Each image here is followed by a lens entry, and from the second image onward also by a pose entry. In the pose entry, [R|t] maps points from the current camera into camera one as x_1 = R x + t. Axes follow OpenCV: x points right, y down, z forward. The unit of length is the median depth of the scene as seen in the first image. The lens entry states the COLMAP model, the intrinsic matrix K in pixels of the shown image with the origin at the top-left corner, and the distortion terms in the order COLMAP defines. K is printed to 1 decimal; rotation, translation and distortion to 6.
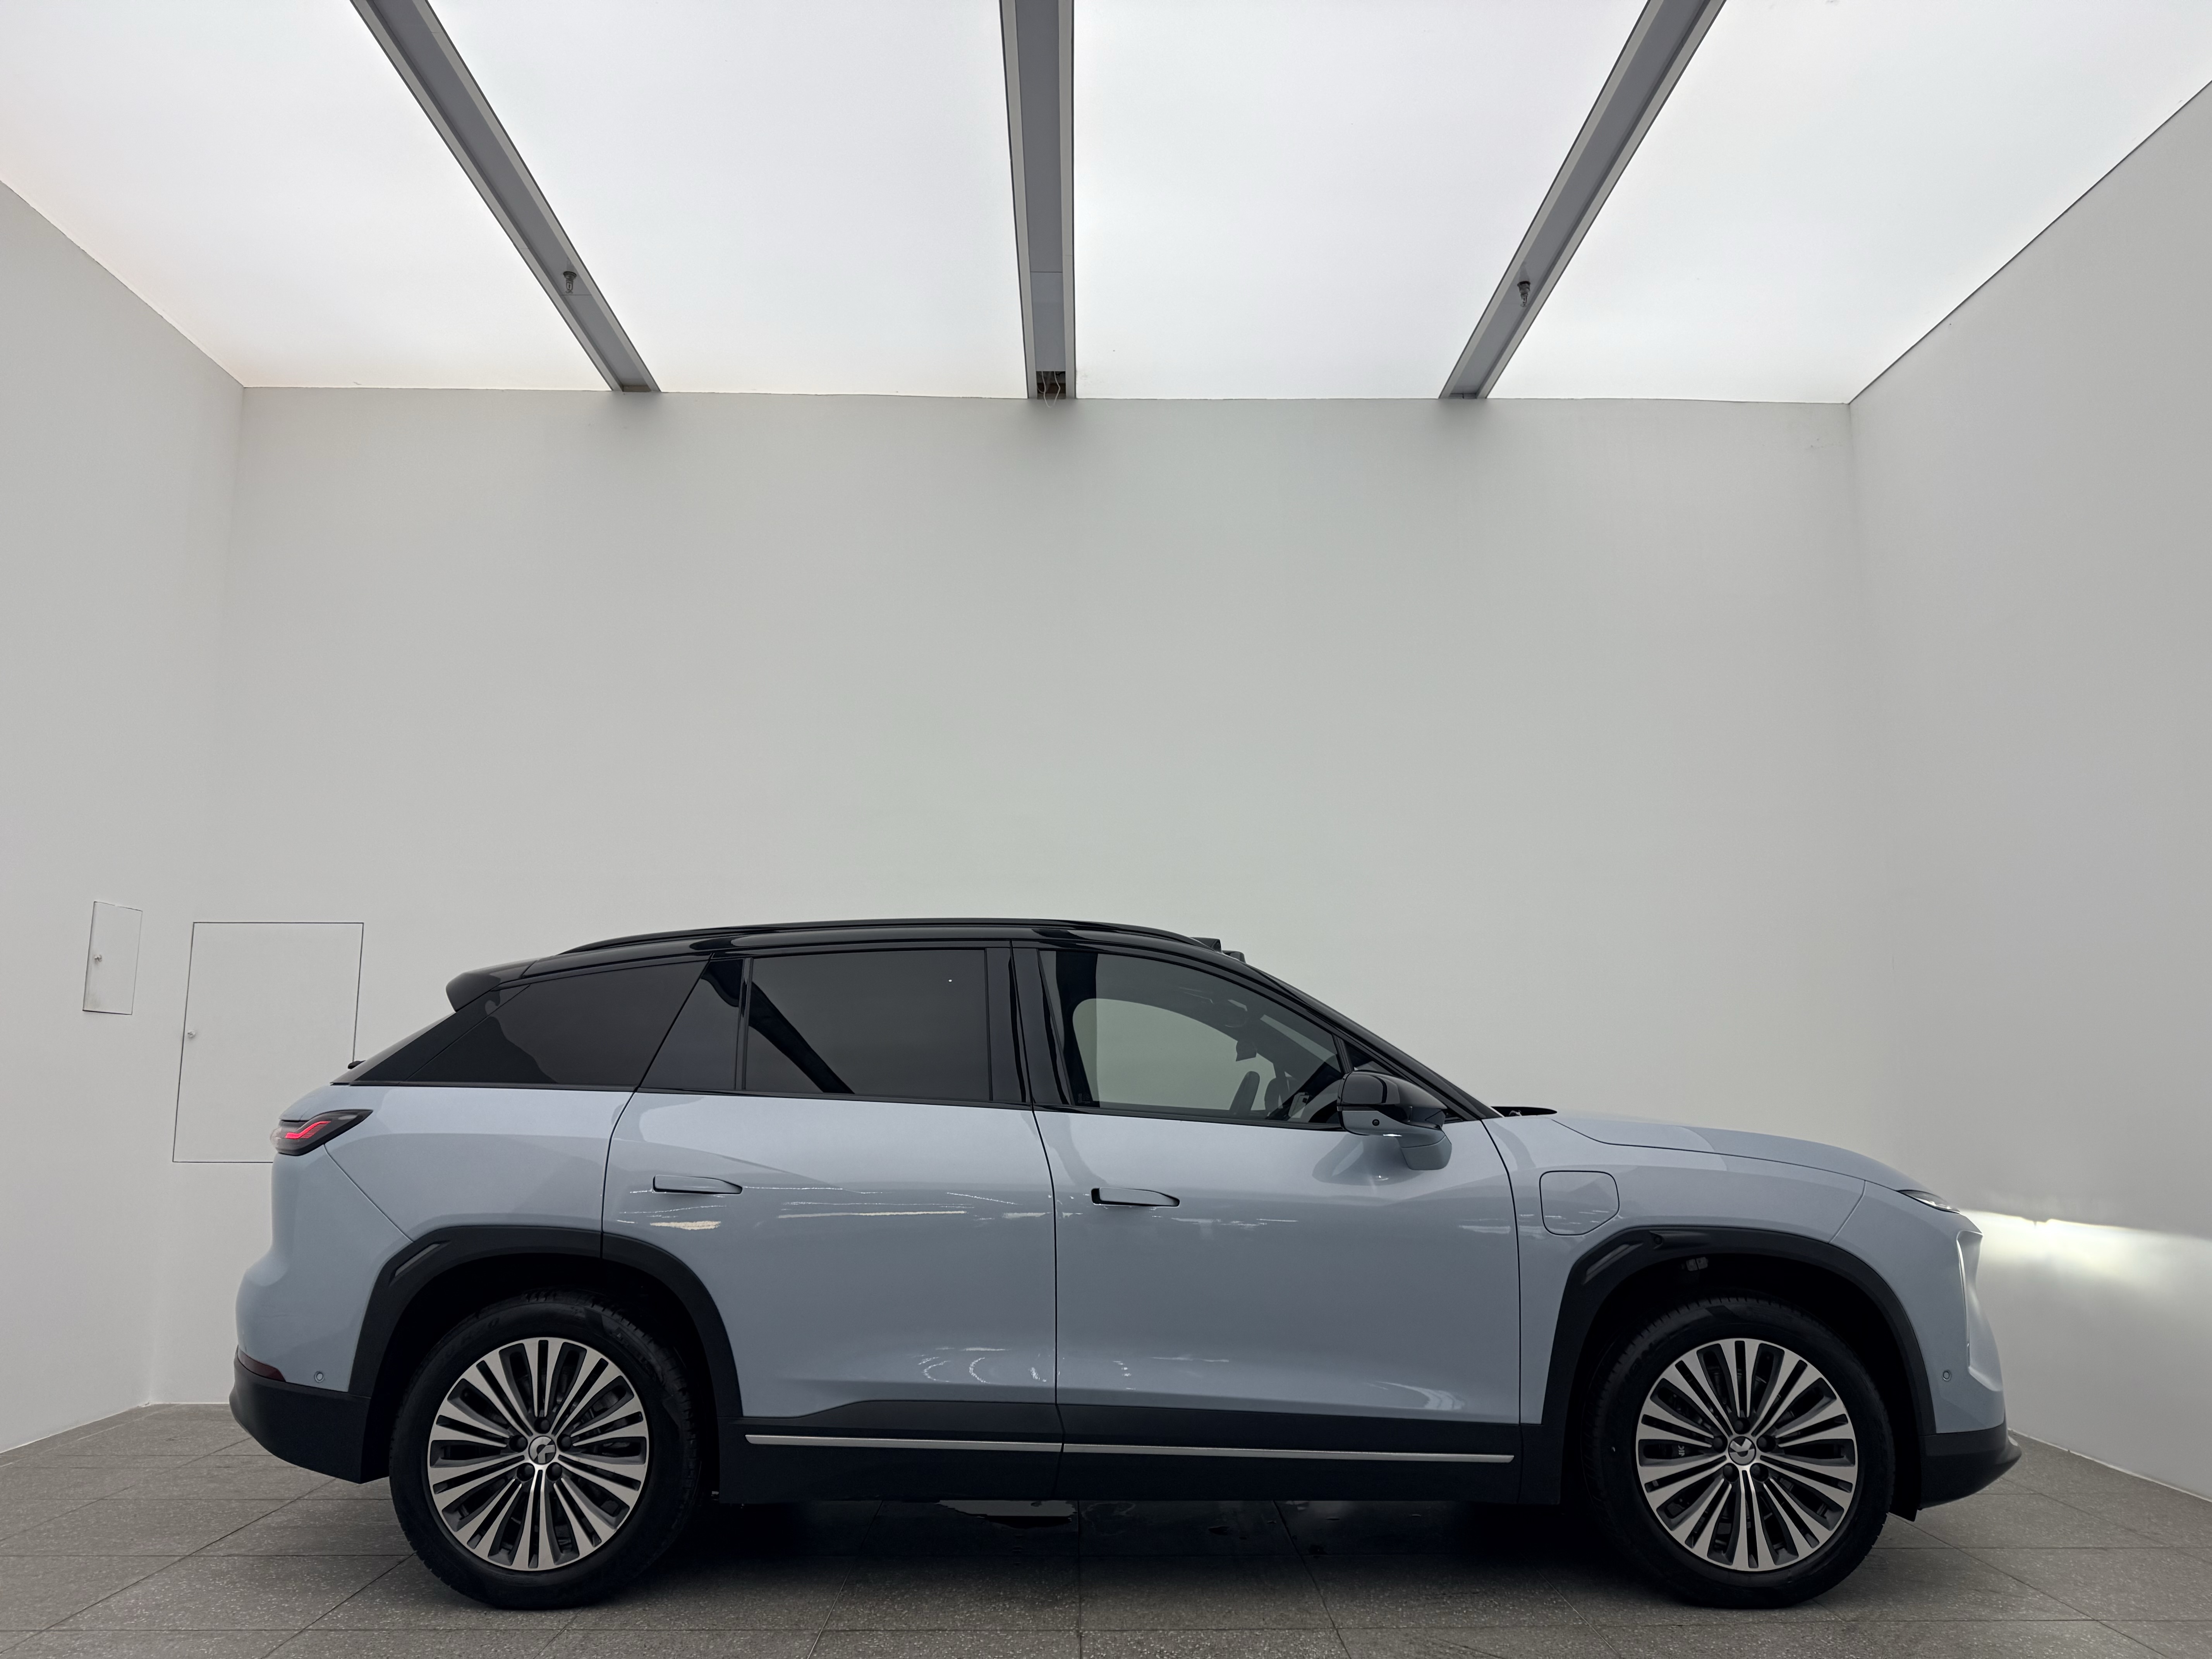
lens RADIAL K [[1591.2, 0, 1102.4], [0, 1591.2, 839.4], [0, 0, 1]] dist [-0.003973, -0.001308]
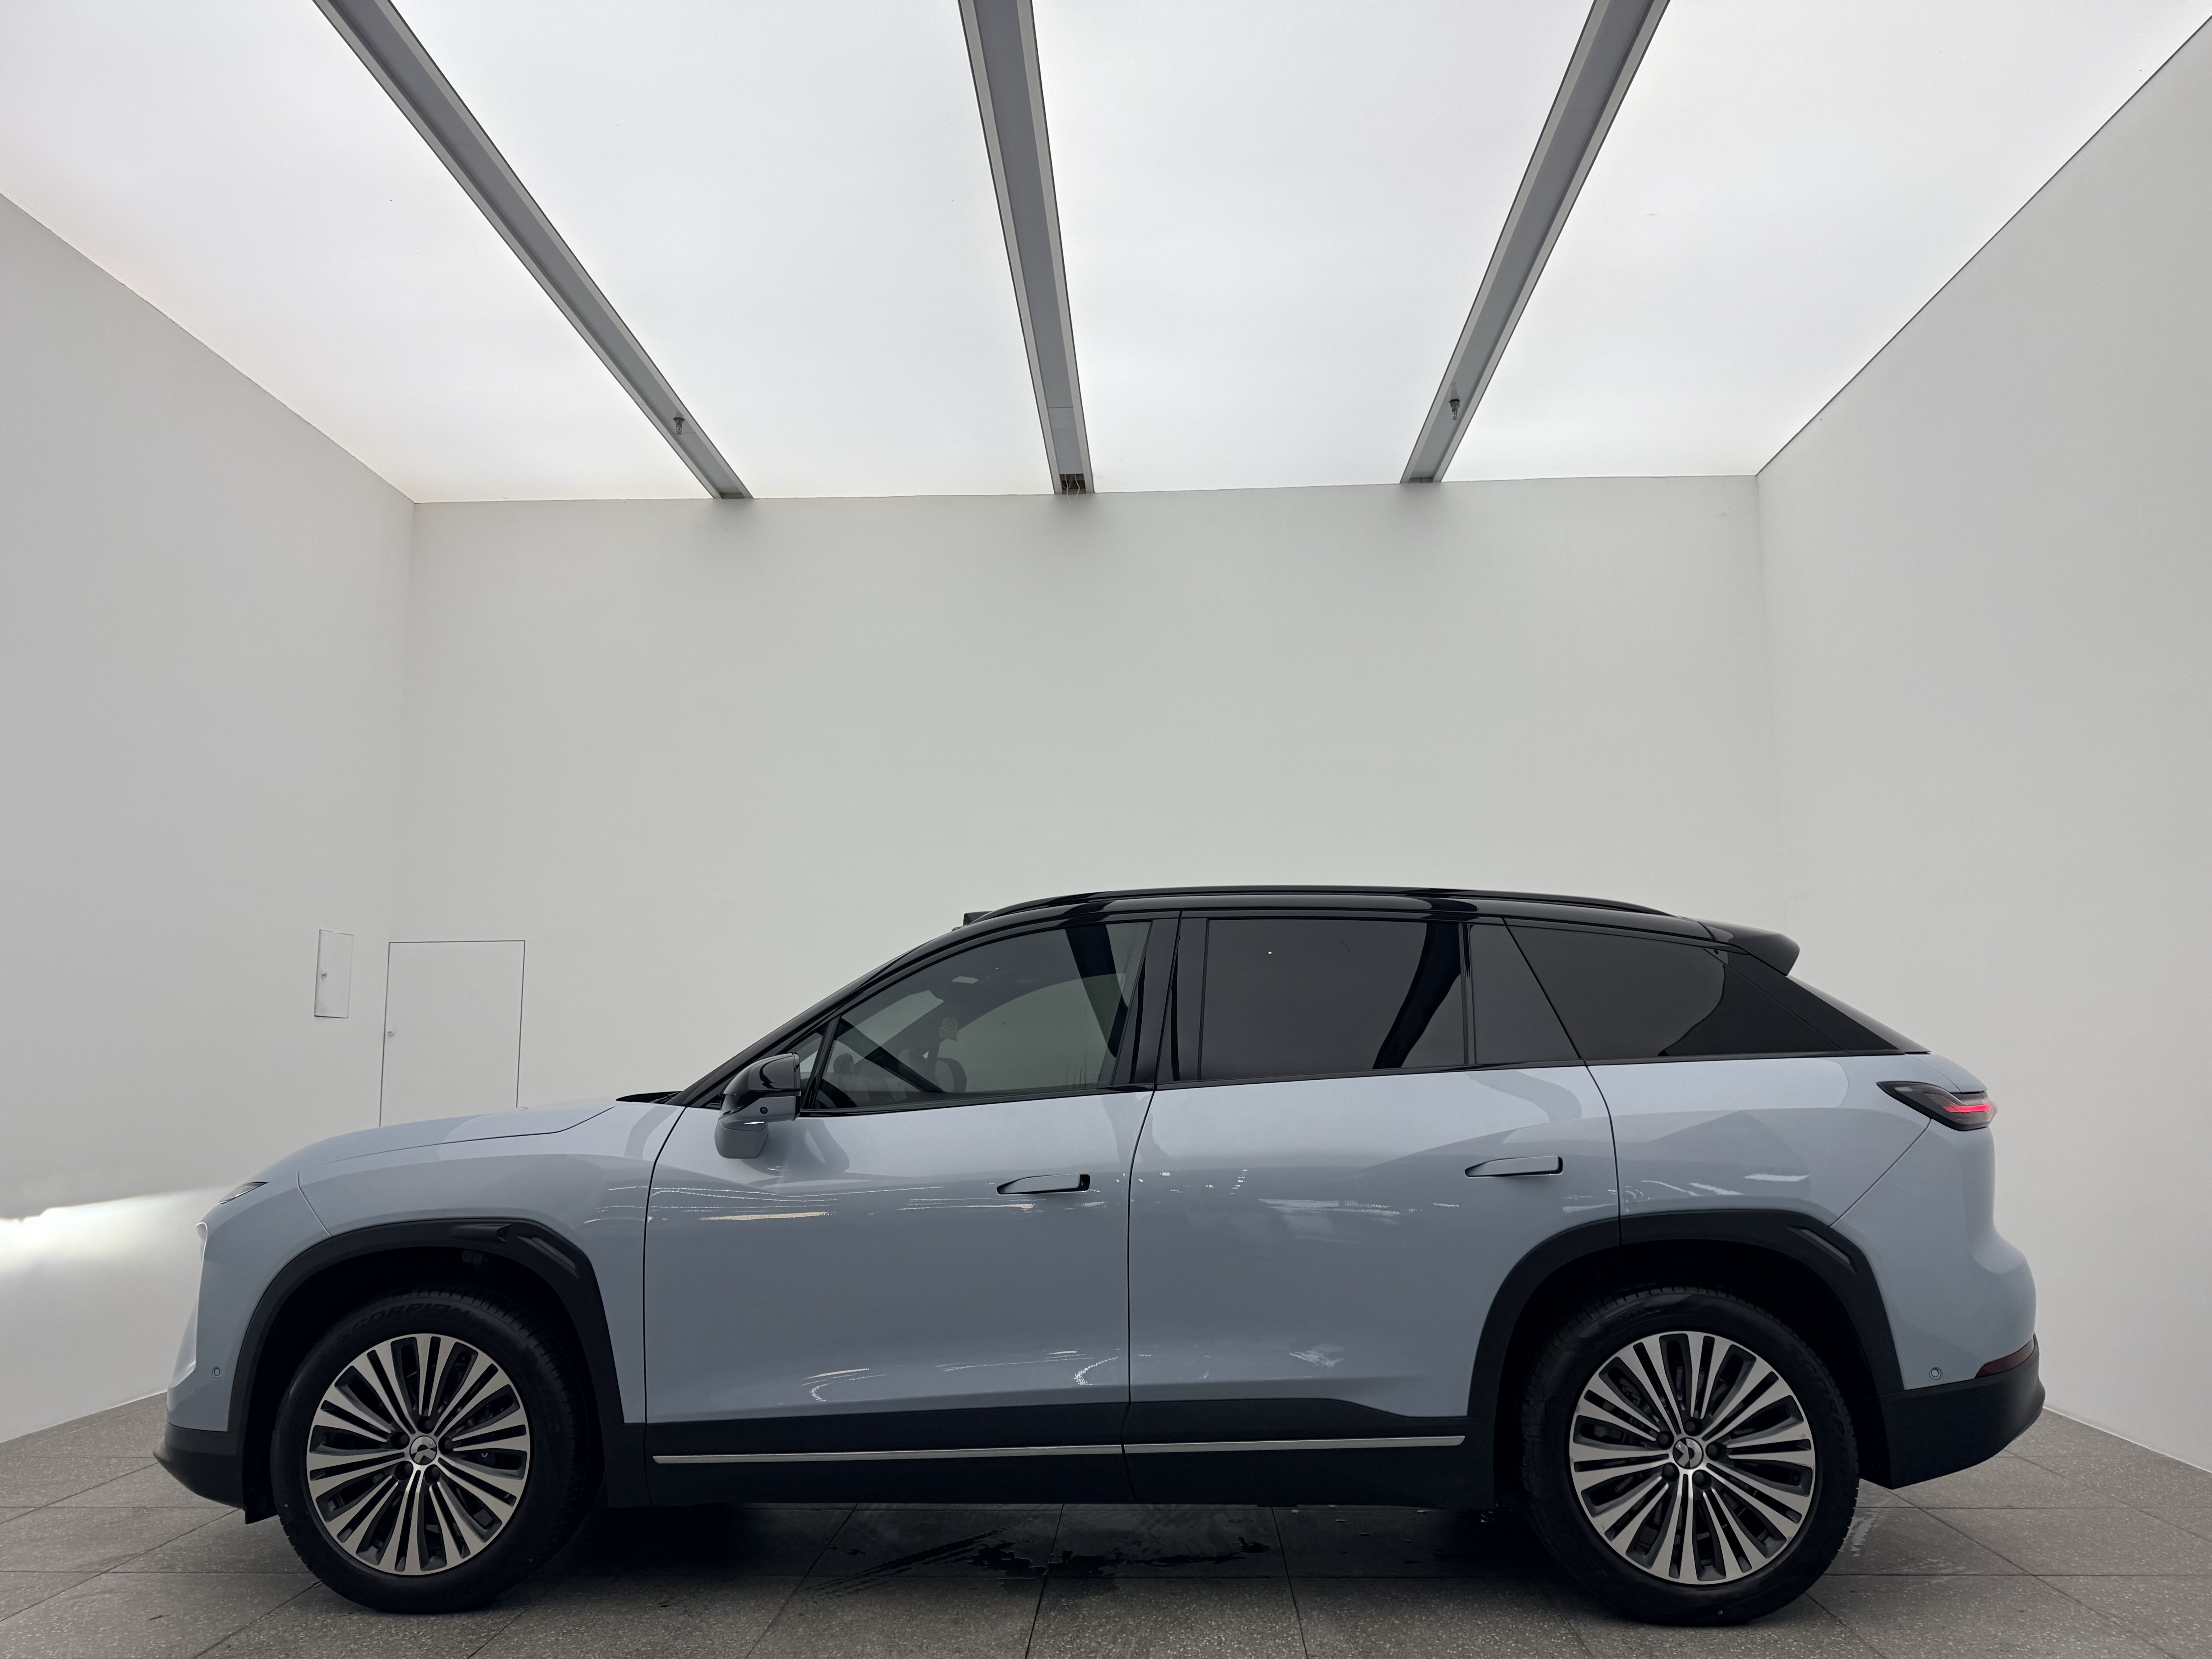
lens RADIAL K [[1591.4, 0, 1099.2], [0, 1591.4, 838.5], [0, 0, 1]] dist [0.003904, -0.003543]
pose [[0.998193, -0.018887, -0.057046, 0.052660], [0.019653, 0.999724, 0.012887, -0.033875], [0.056787, -0.013985, 0.998288, -0.207871]]
